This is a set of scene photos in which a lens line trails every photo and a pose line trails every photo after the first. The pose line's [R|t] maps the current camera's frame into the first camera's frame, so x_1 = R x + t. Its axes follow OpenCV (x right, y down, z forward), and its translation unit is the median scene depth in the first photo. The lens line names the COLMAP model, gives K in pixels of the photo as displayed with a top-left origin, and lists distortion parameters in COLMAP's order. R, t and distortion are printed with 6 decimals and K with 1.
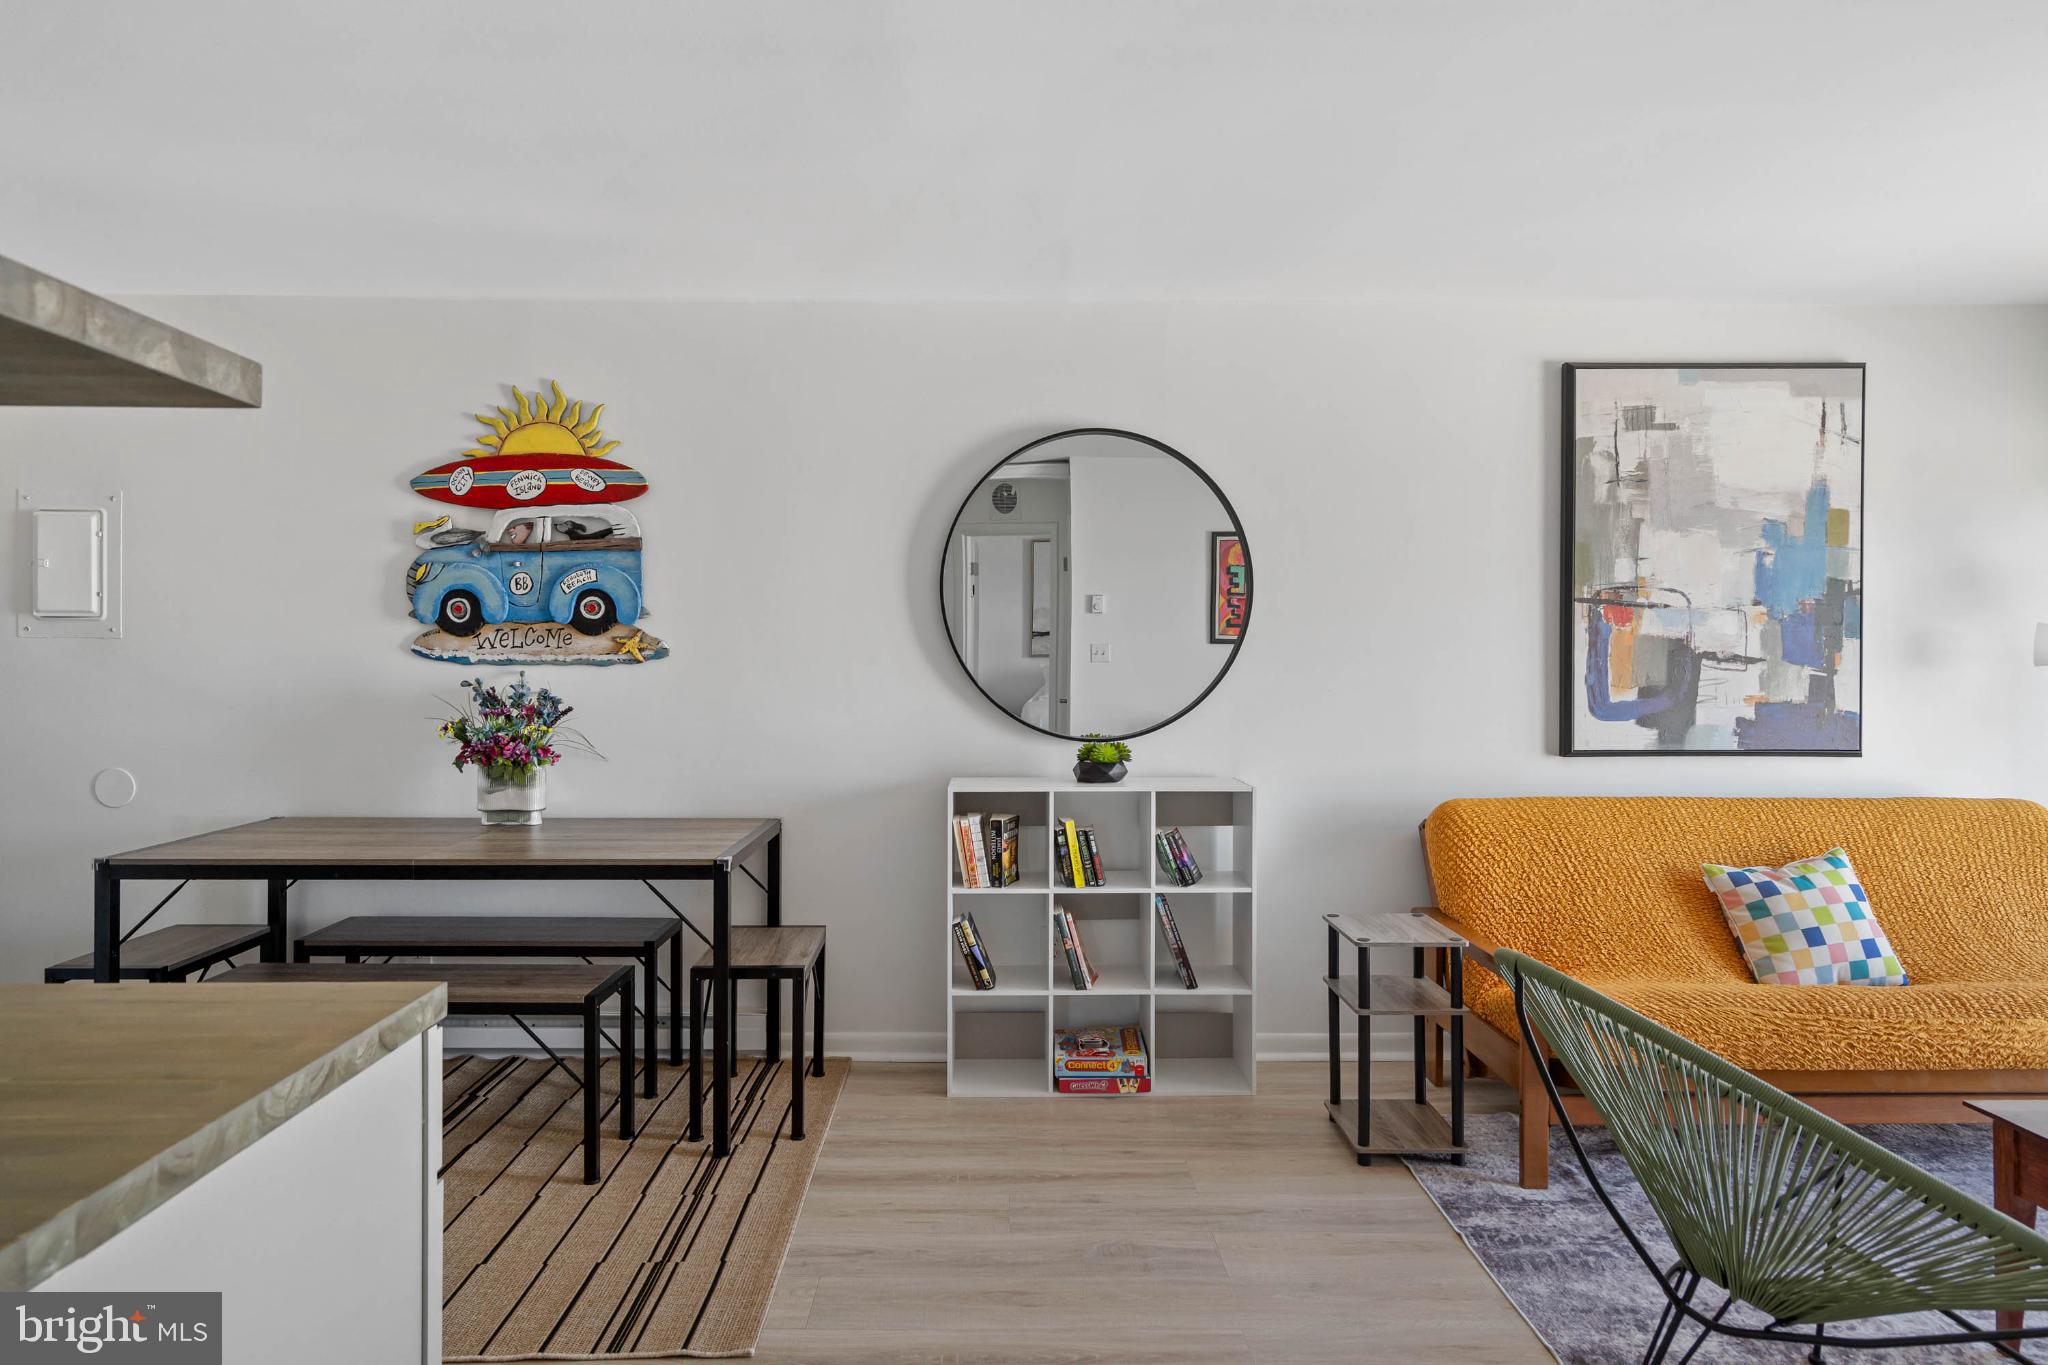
lens RADIAL K [[1173.5, 0, 1015.9], [0, 1173.5, 661.1], [0, 0, 1]] dist [0.005947, 0.001186]
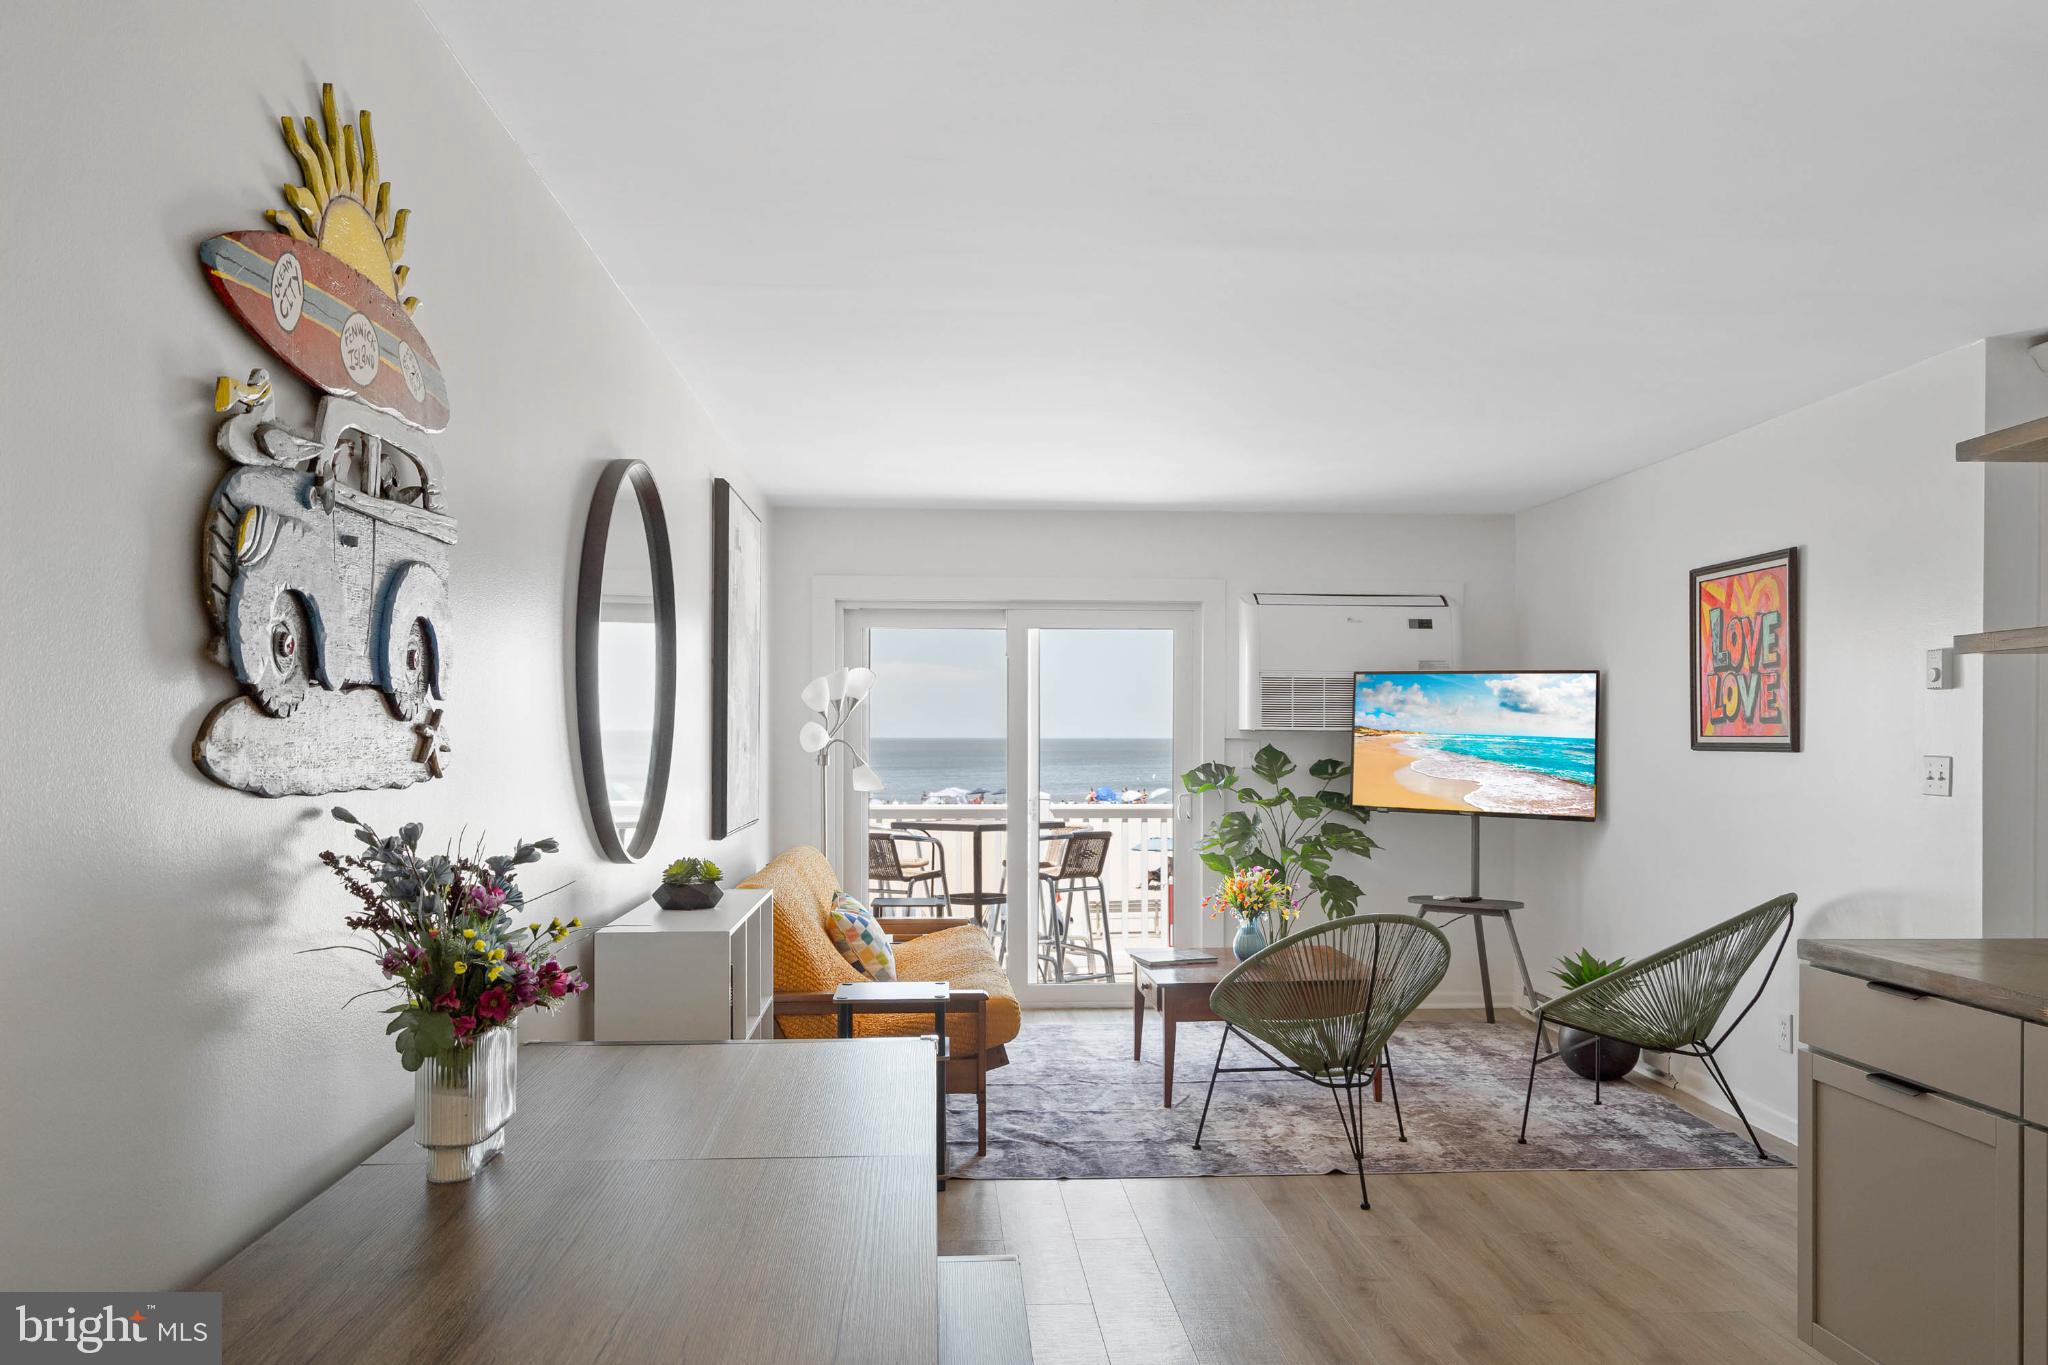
lens RADIAL K [[1504.0, 0, 1030.5], [0, 1504.0, 745.4], [0, 0, 1]] dist [-0.012066, 0.000920]
pose [[-0.050900, -0.007317, 0.998677, -0.947063], [0.002877, 0.999968, 0.007473, -0.015526], [-0.998700, 0.003253, -0.050877, 0.792527]]
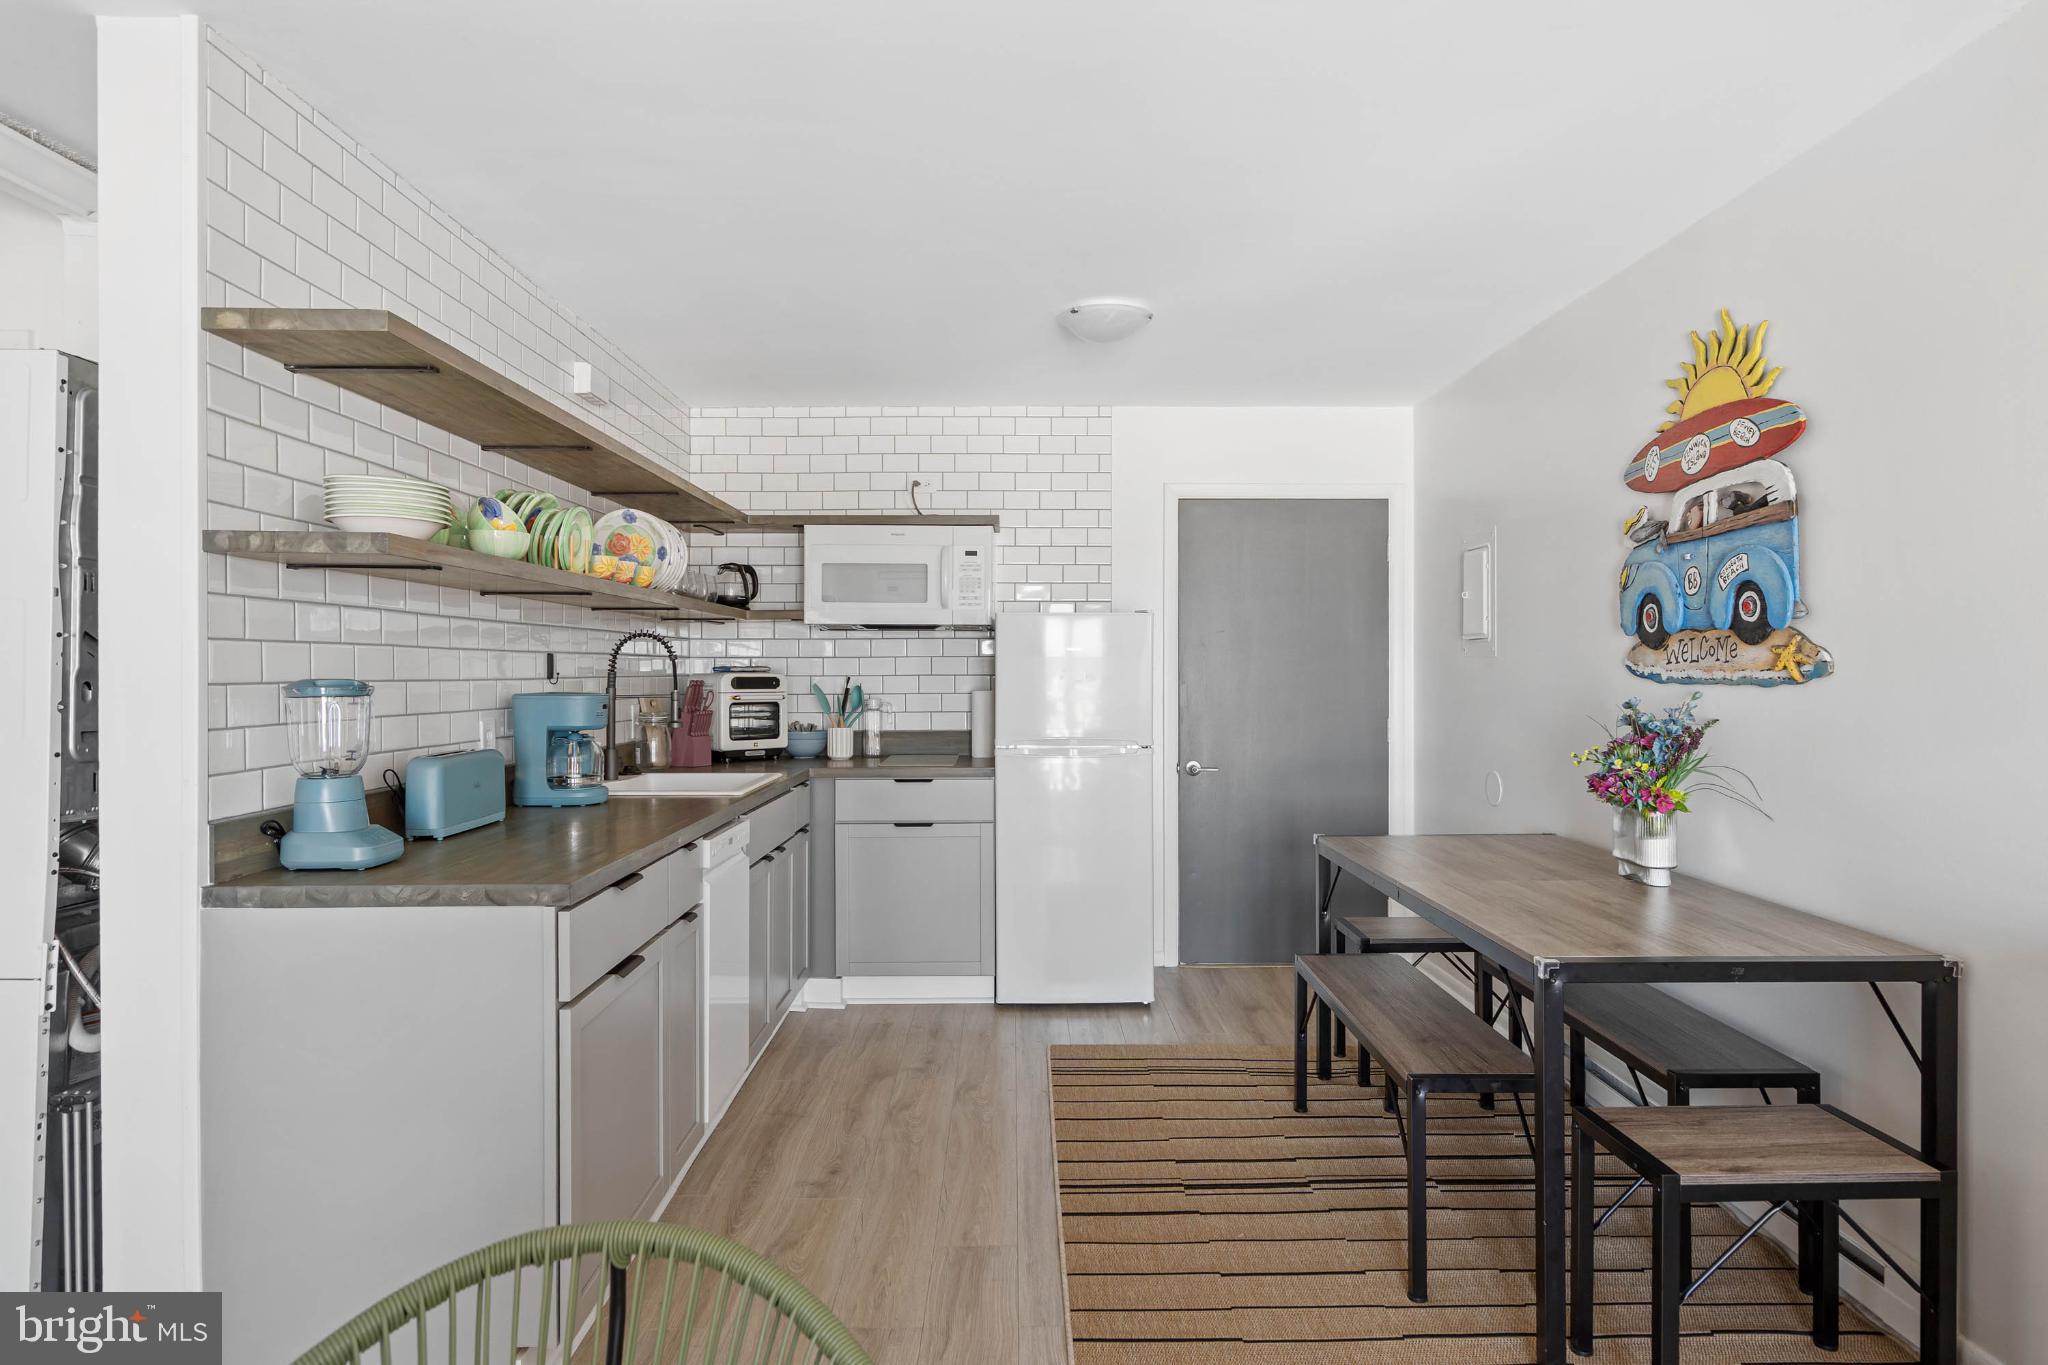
lens RADIAL K [[1173.5, 0, 1025.6], [0, 1173.5, 678.5], [0, 0, 1]] dist [0.005947, 0.001186]
pose [[-0.003811, 0.005869, -0.999976, 0.368609], [-0.003254, 0.999977, 0.005881, -0.003700], [0.999987, 0.003277, -0.003792, 0.555582]]
